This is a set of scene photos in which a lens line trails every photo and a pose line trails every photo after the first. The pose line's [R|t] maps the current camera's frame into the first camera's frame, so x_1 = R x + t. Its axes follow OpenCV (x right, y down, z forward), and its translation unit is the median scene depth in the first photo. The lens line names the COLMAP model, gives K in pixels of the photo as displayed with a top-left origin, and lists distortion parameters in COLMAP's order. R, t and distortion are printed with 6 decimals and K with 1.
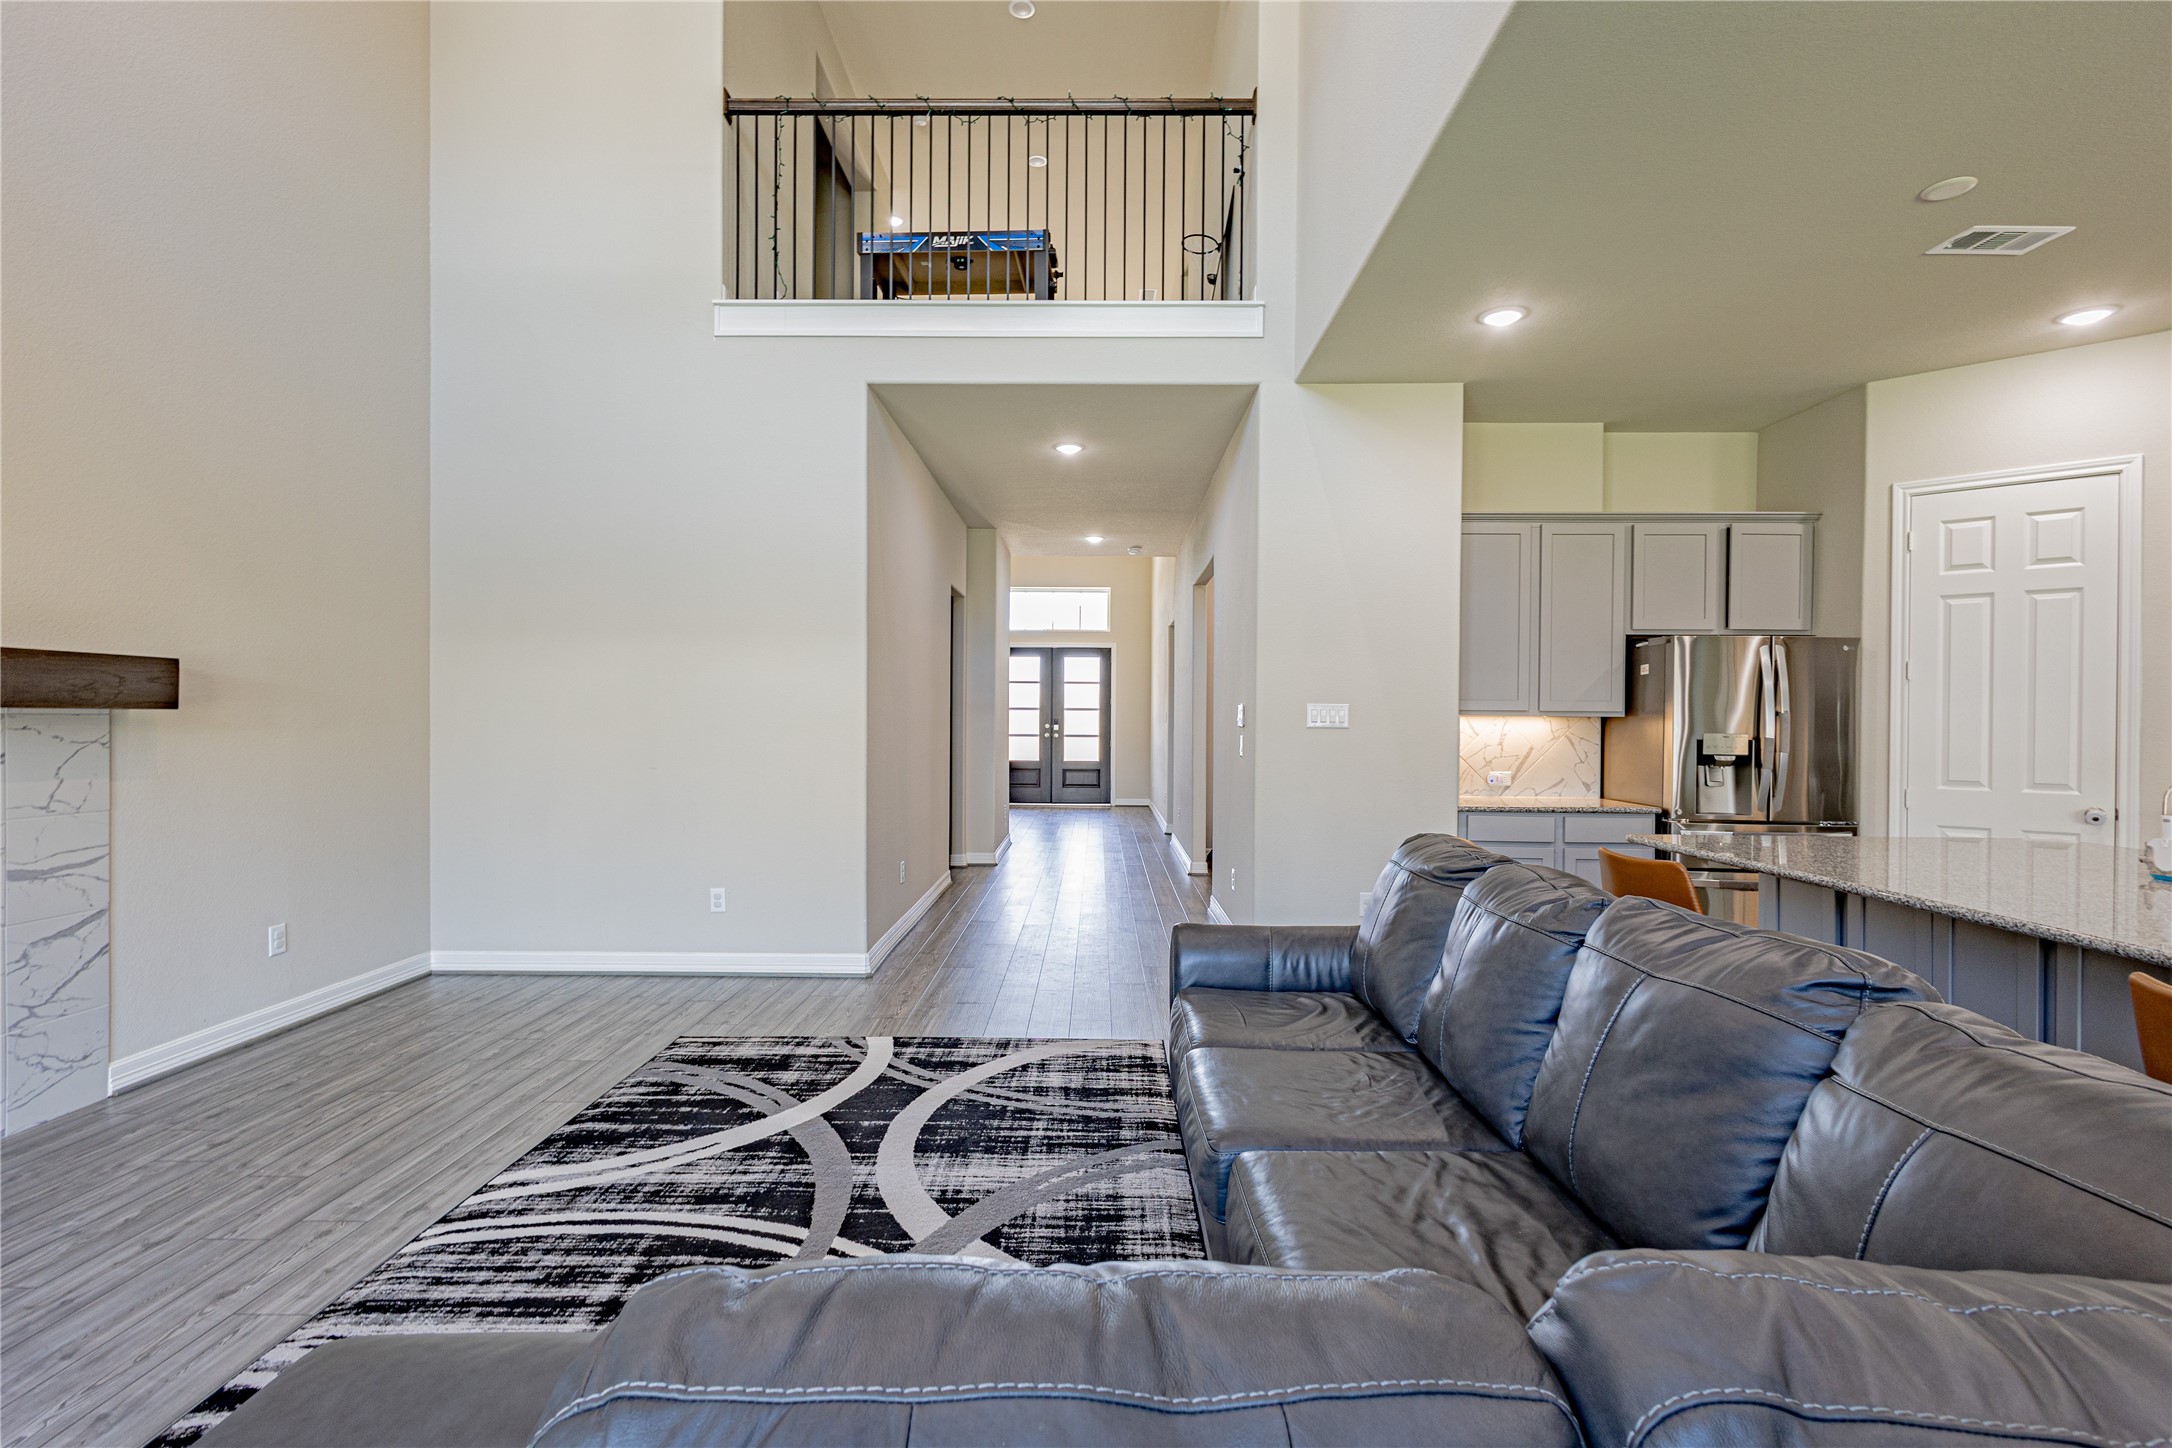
lens RADIAL K [[1022.0, 0, 1086.0], [0, 1022.0, 724.0], [0, 0, 1]] dist [0.025883, 0.000153]
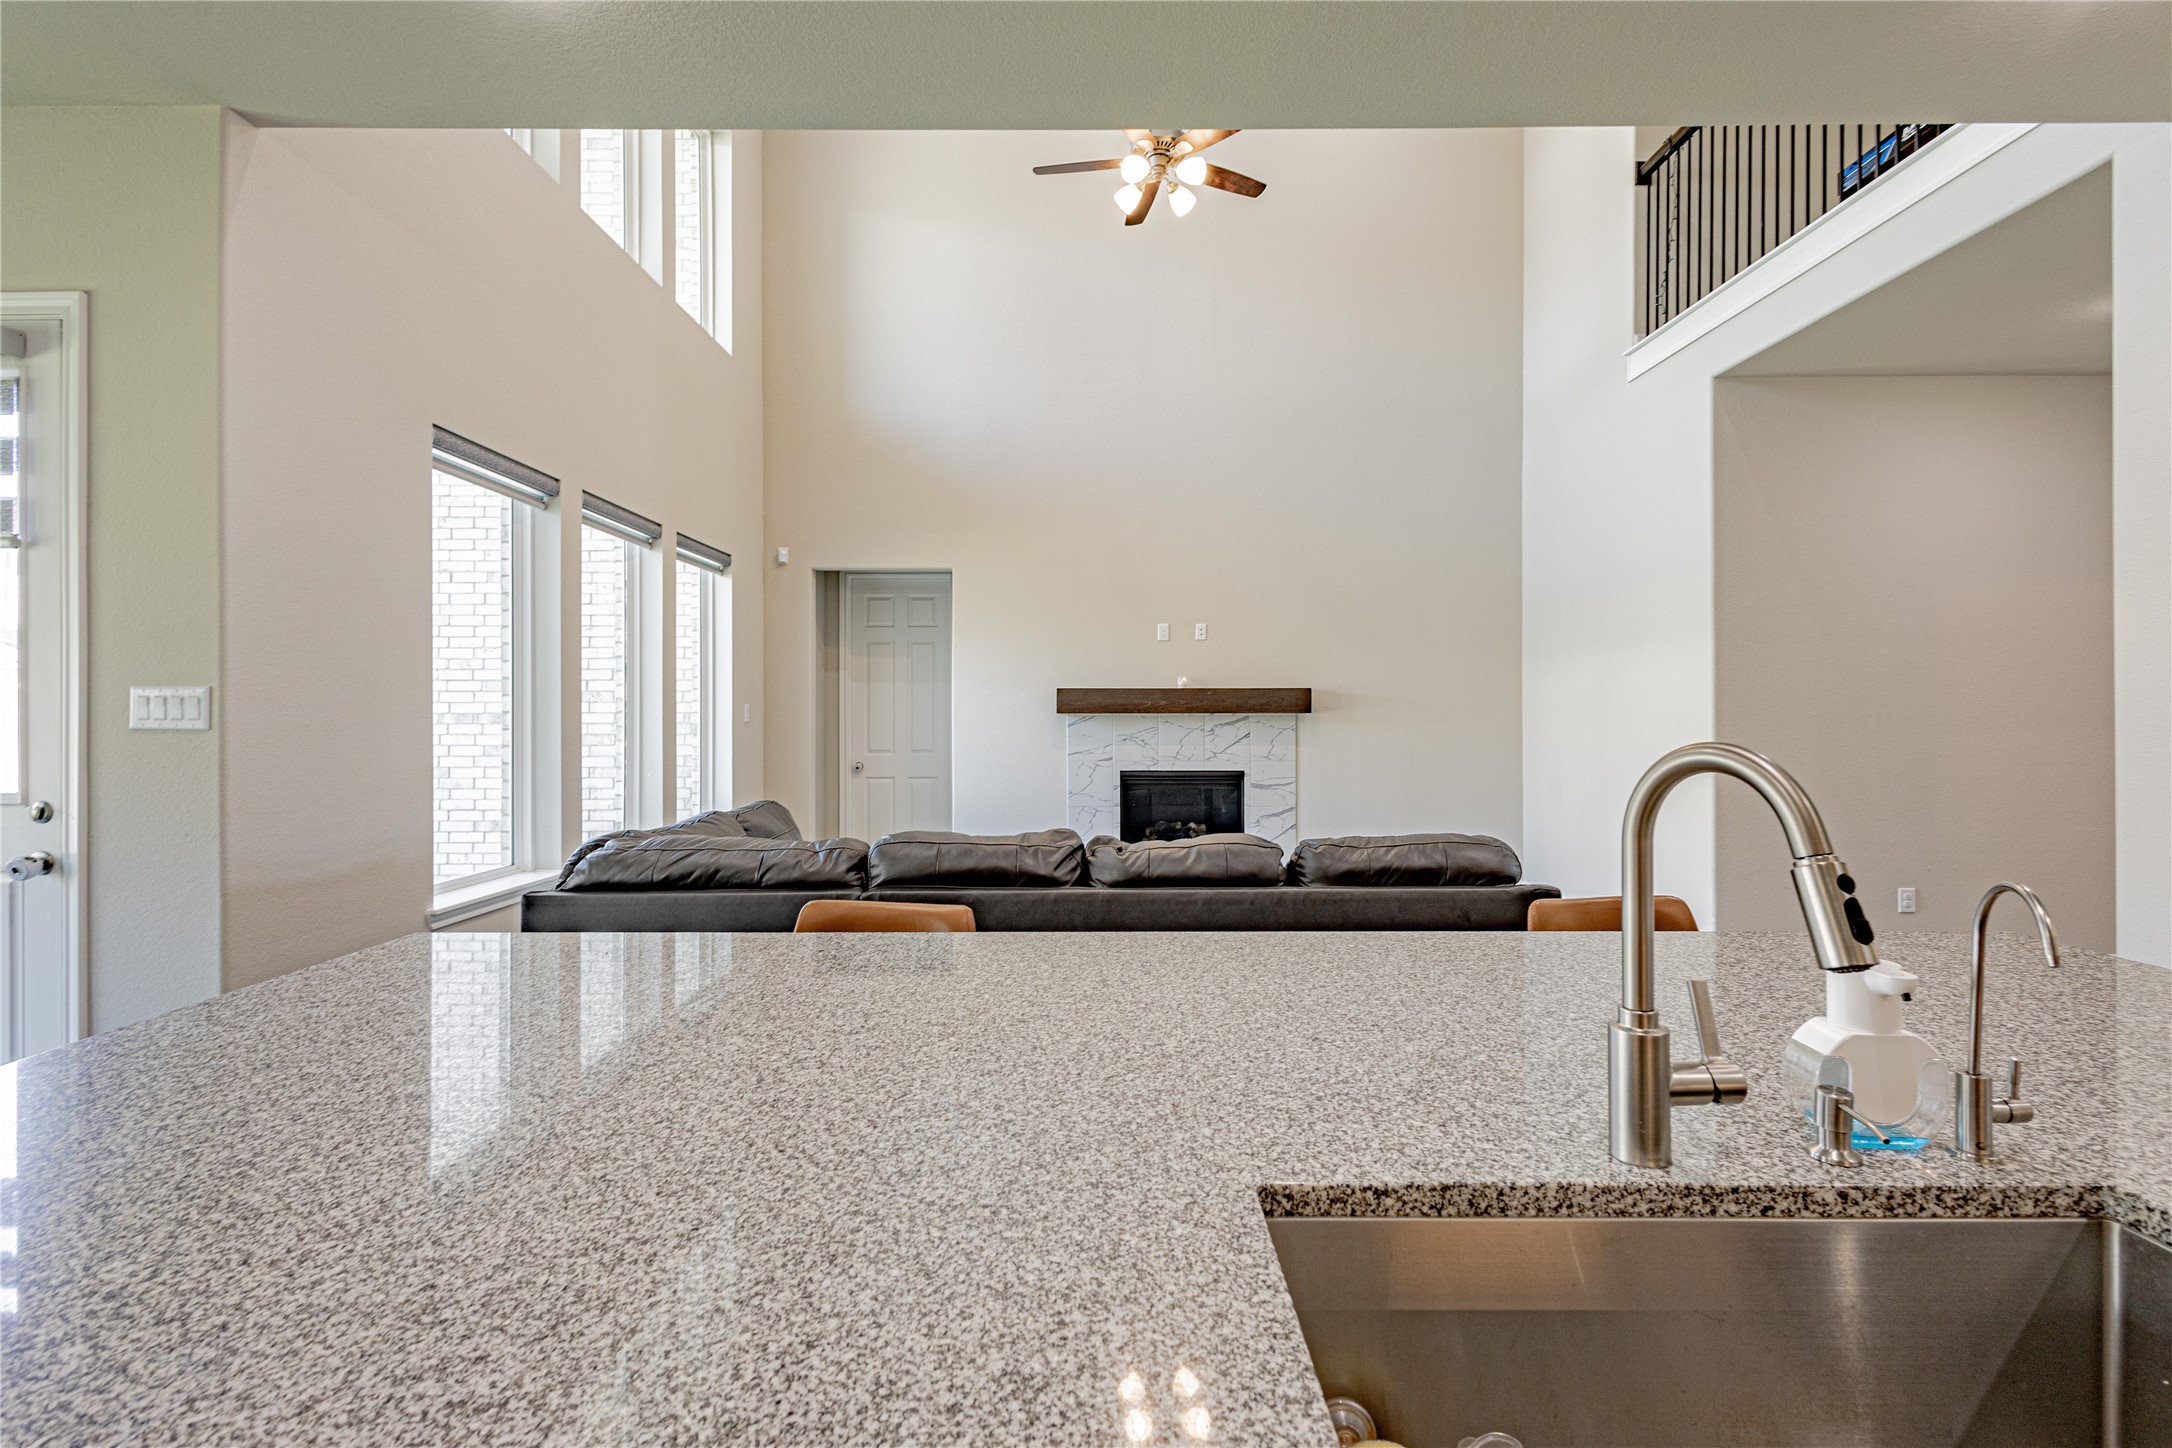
lens RADIAL K [[1022.0, 0, 1086.0], [0, 1022.0, 724.0], [0, 0, 1]] dist [0.025883, 0.000153]
pose [[0.008863, -0.001649, -0.999959, 1.094787], [-0.000922, 0.999998, -0.001658, 0.011091], [0.999960, 0.000937, 0.008862, 0.535829]]
